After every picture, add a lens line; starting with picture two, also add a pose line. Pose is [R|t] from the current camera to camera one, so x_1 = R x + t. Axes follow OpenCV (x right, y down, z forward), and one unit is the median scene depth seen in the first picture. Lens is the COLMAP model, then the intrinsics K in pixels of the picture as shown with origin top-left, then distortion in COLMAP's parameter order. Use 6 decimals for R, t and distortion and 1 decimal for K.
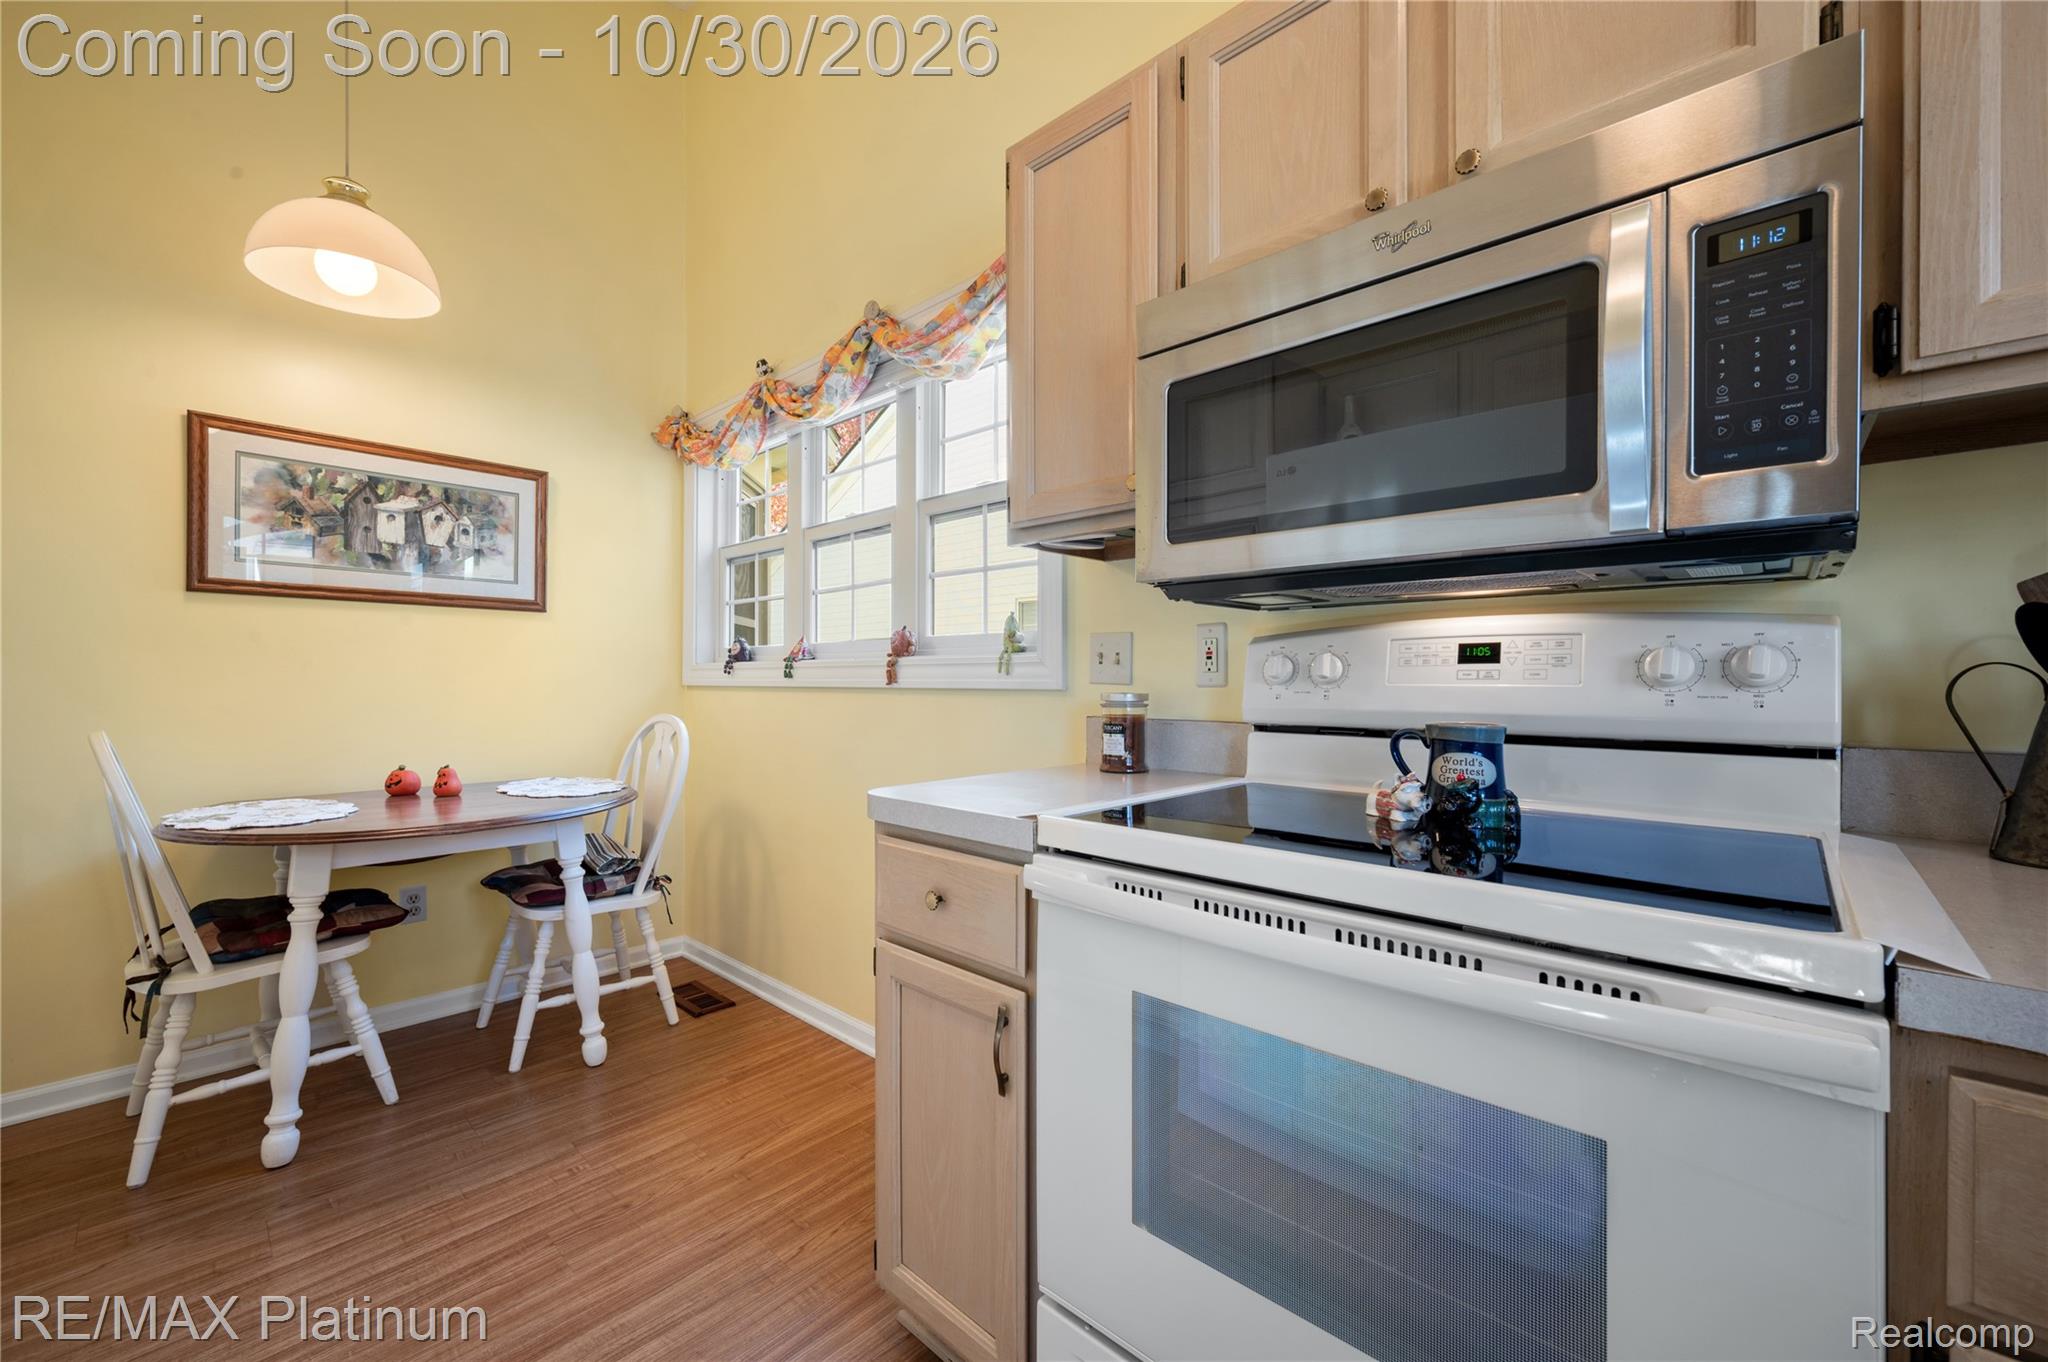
lens RADIAL K [[819.5, 0, 1032.6], [0, 819.5, 680.5], [0, 0, 1]] dist [-0.000069, -0.000351]
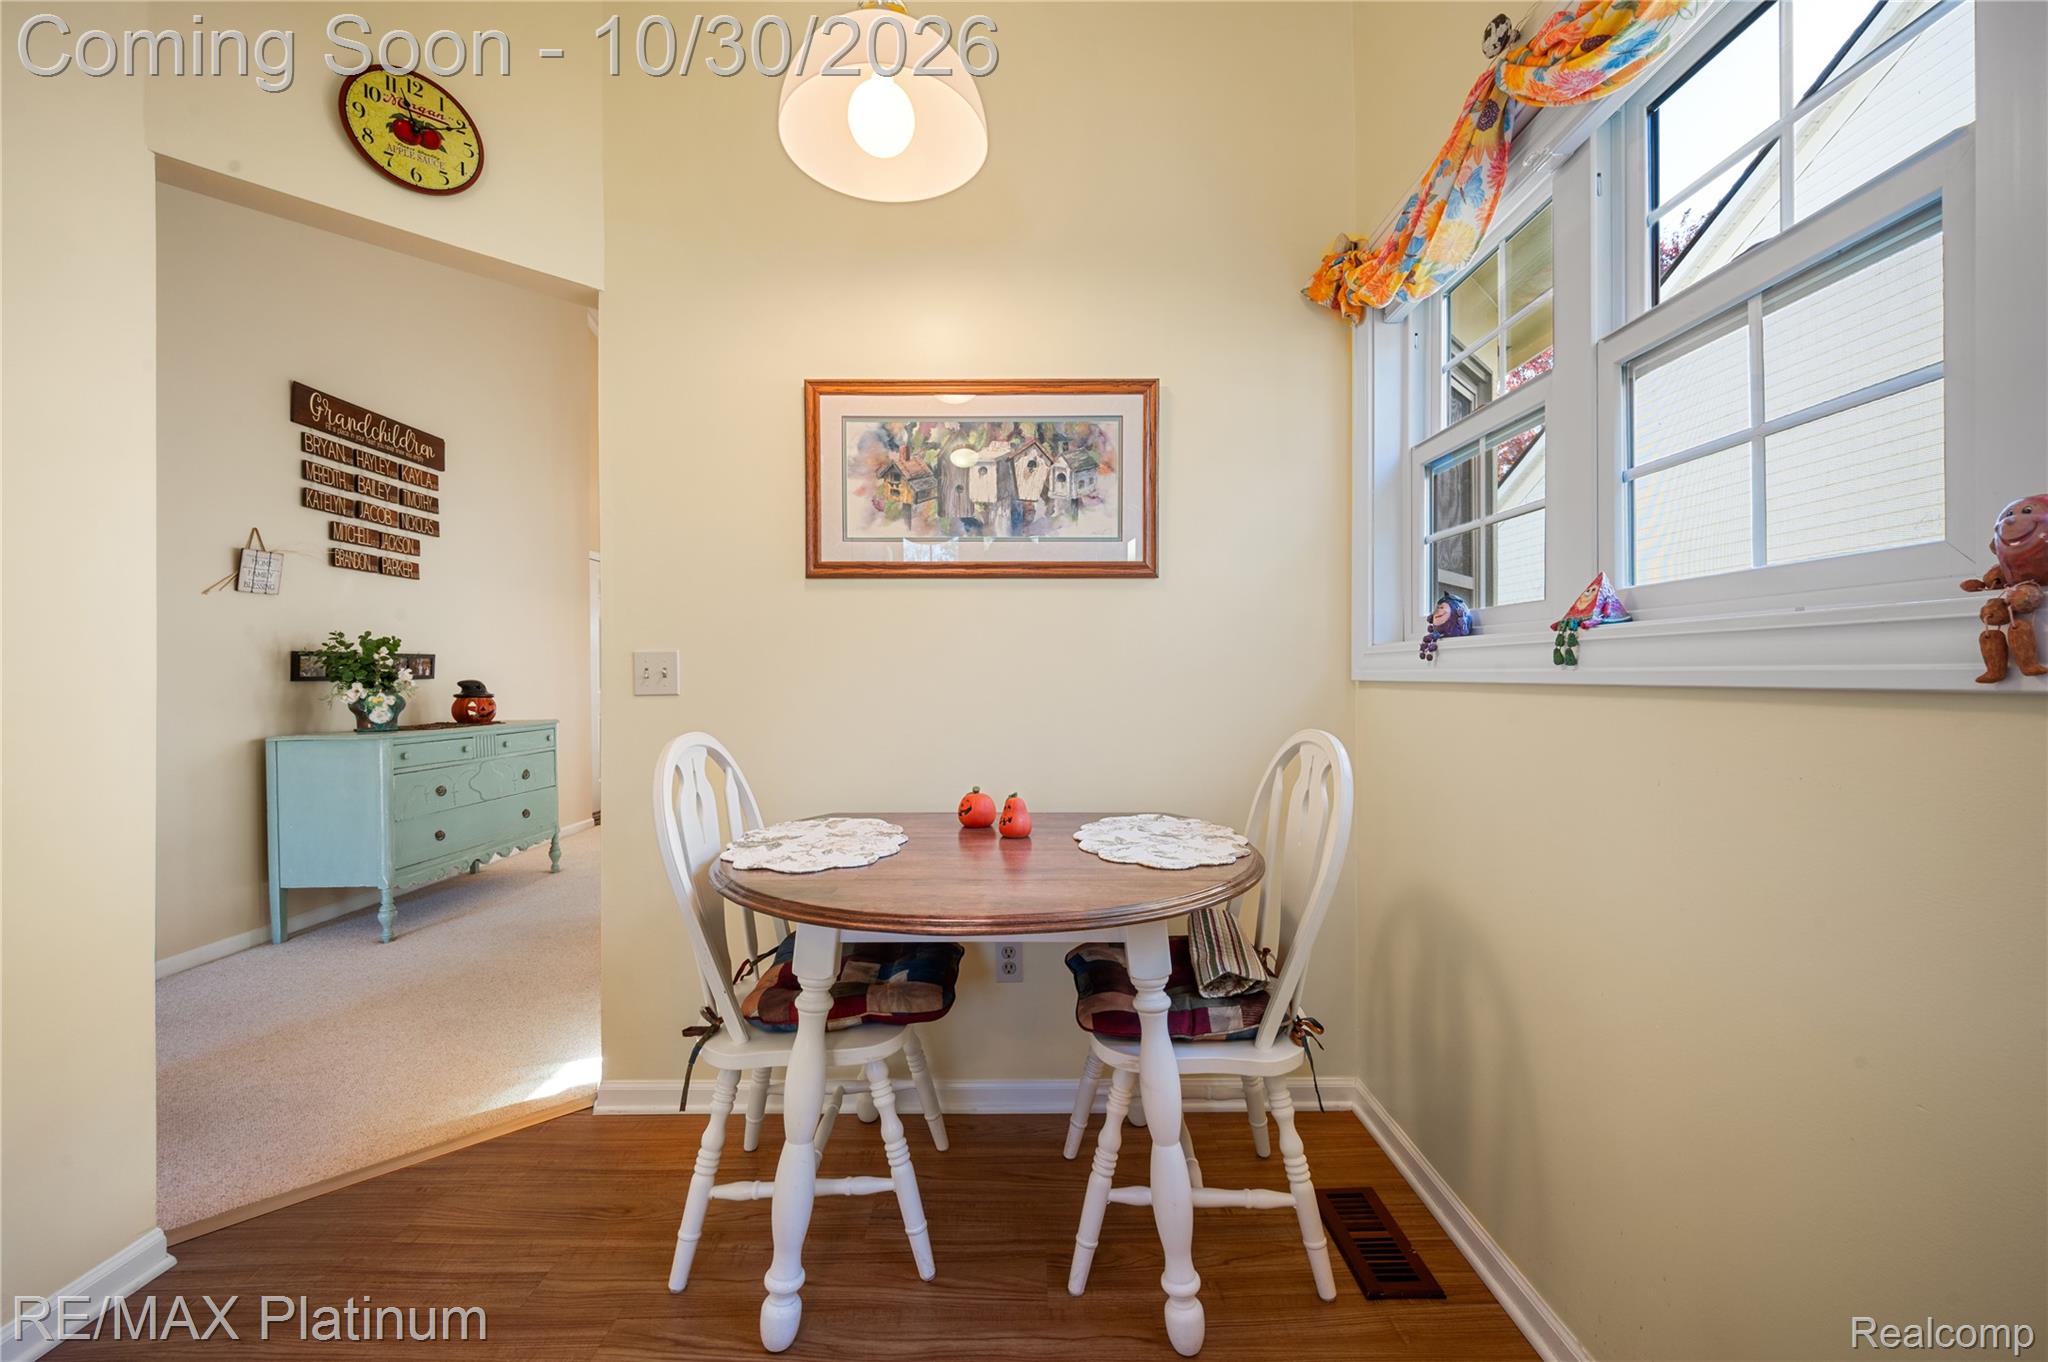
lens RADIAL K [[819.5, 0, 1014.2], [0, 819.5, 678.0], [0, 0, 1]] dist [-0.000069, -0.000351]
pose [[0.679908, -0.001972, -0.733295, -0.175446], [0.006634, 0.999972, 0.003462, 0.000414], [0.733267, -0.007218, 0.679902, 0.472150]]
